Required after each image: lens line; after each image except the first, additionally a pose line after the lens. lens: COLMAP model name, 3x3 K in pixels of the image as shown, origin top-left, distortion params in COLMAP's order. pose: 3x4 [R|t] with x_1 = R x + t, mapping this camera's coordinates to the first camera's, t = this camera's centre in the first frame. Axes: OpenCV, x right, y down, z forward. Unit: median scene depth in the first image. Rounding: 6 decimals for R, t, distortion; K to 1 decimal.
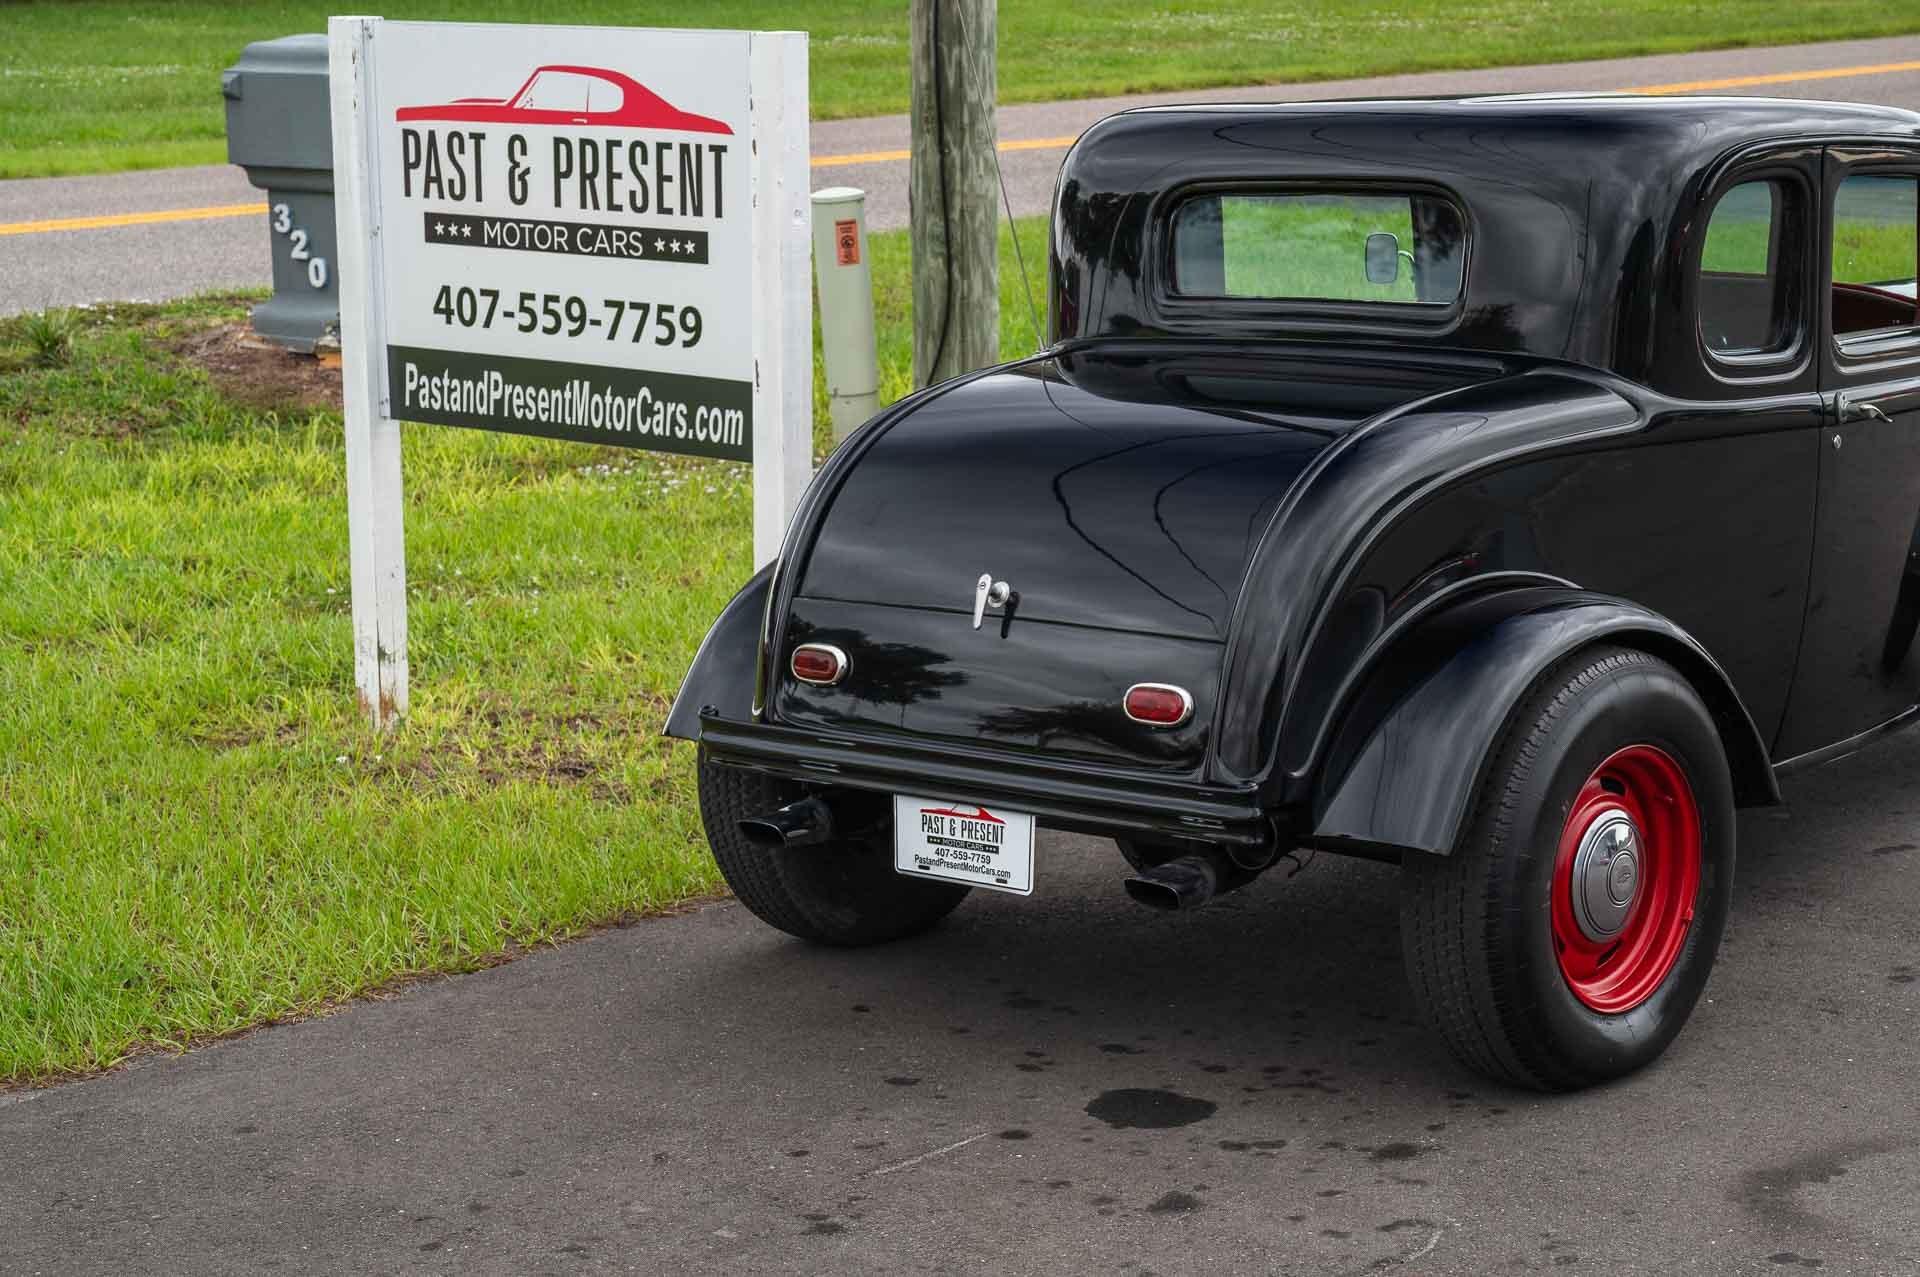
lens RADIAL K [[3902.1, 0, 973.8], [0, 3902.1, 680.4], [0, 0, 1]] dist [0.030553, 0.000000]
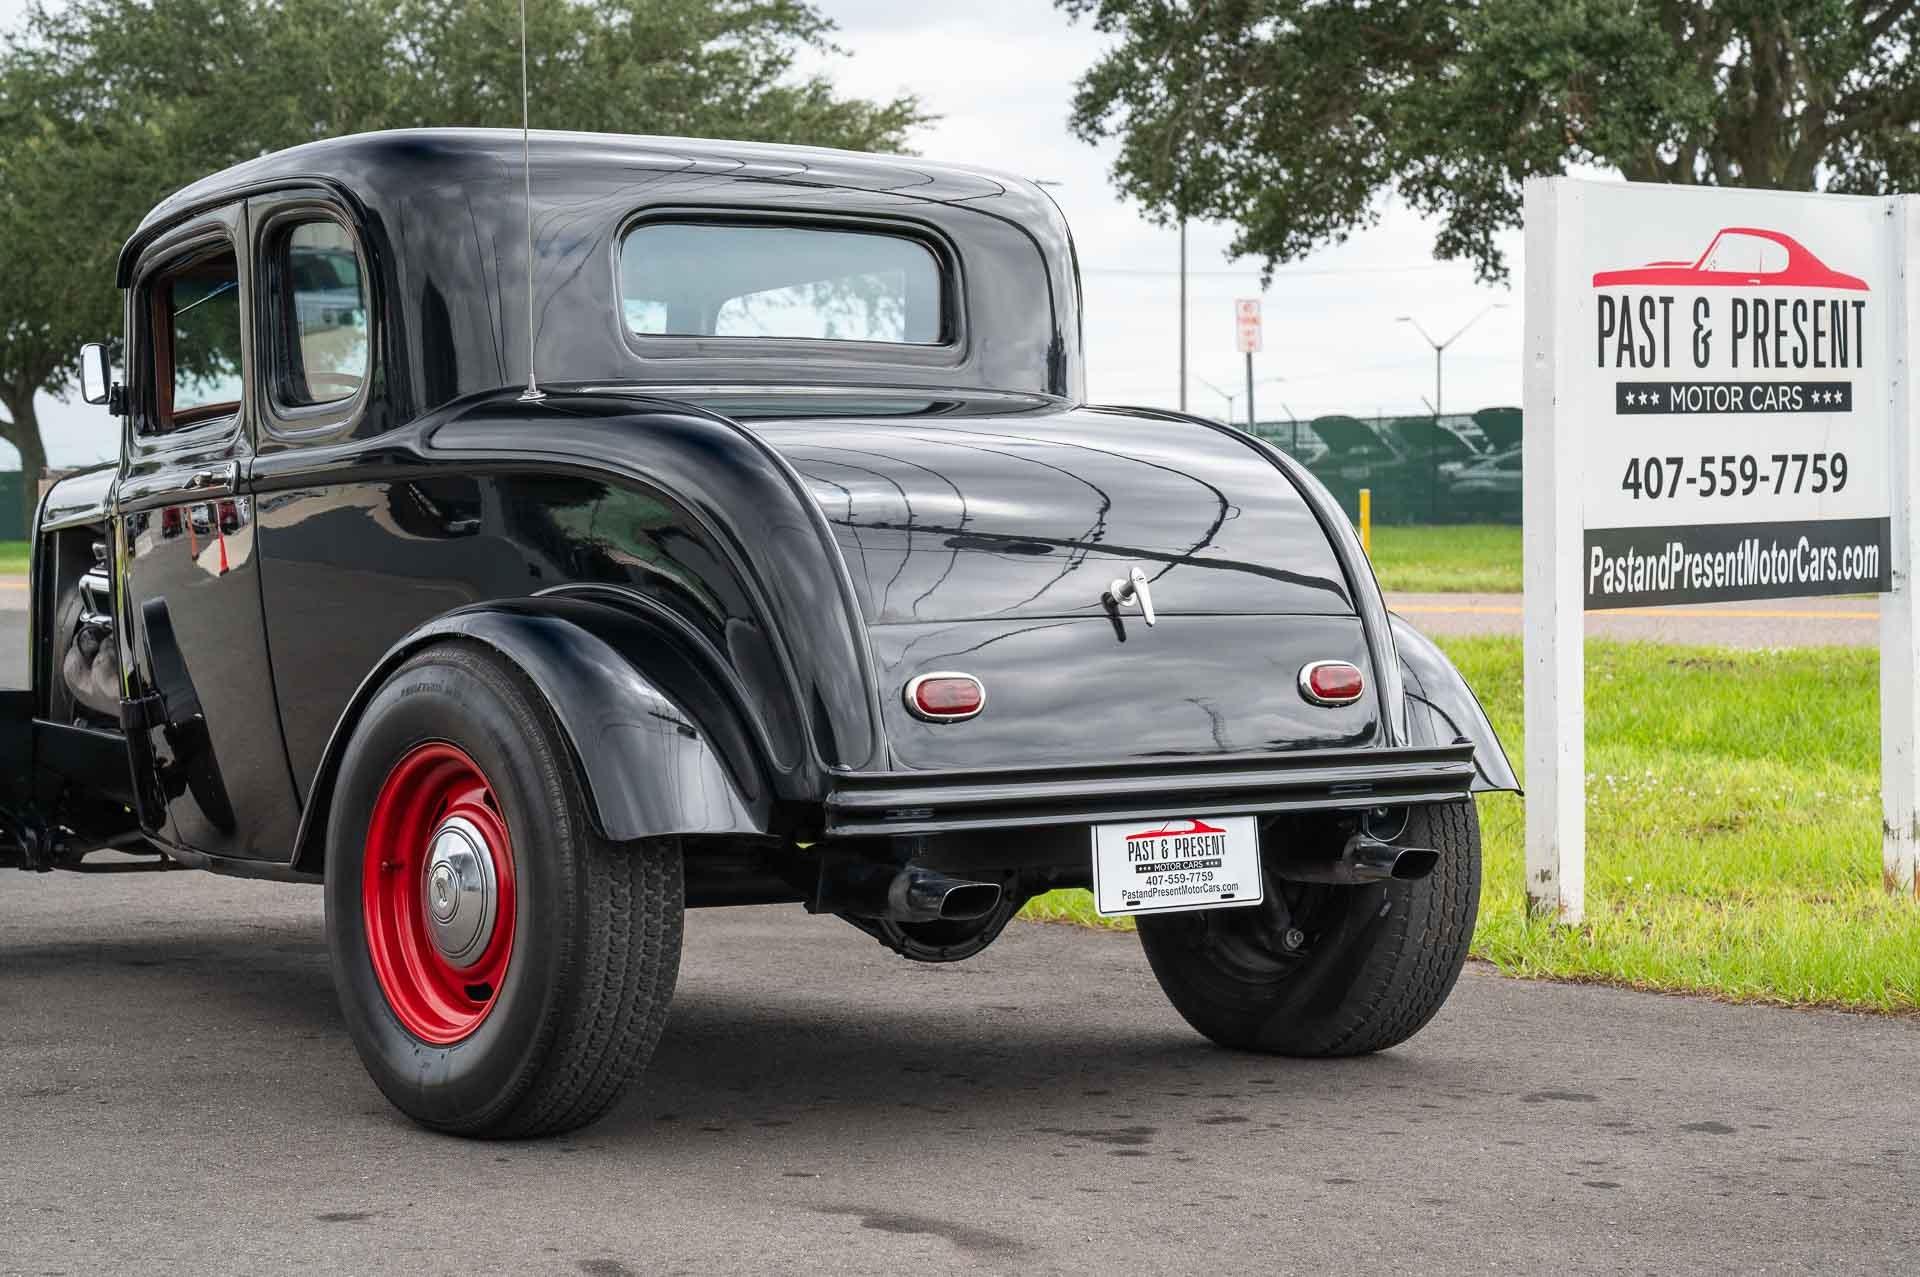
lens RADIAL K [[3902.1, 0, 976.3], [0, 3902.1, 645.0], [0, 0, 1]] dist [0.030553, 0.000000]
pose [[0.135999, -0.035375, 0.990077, -1.125478], [0.227265, 0.973826, 0.003577, -0.099242], [-0.964290, 0.224524, 0.140479, 1.058459]]
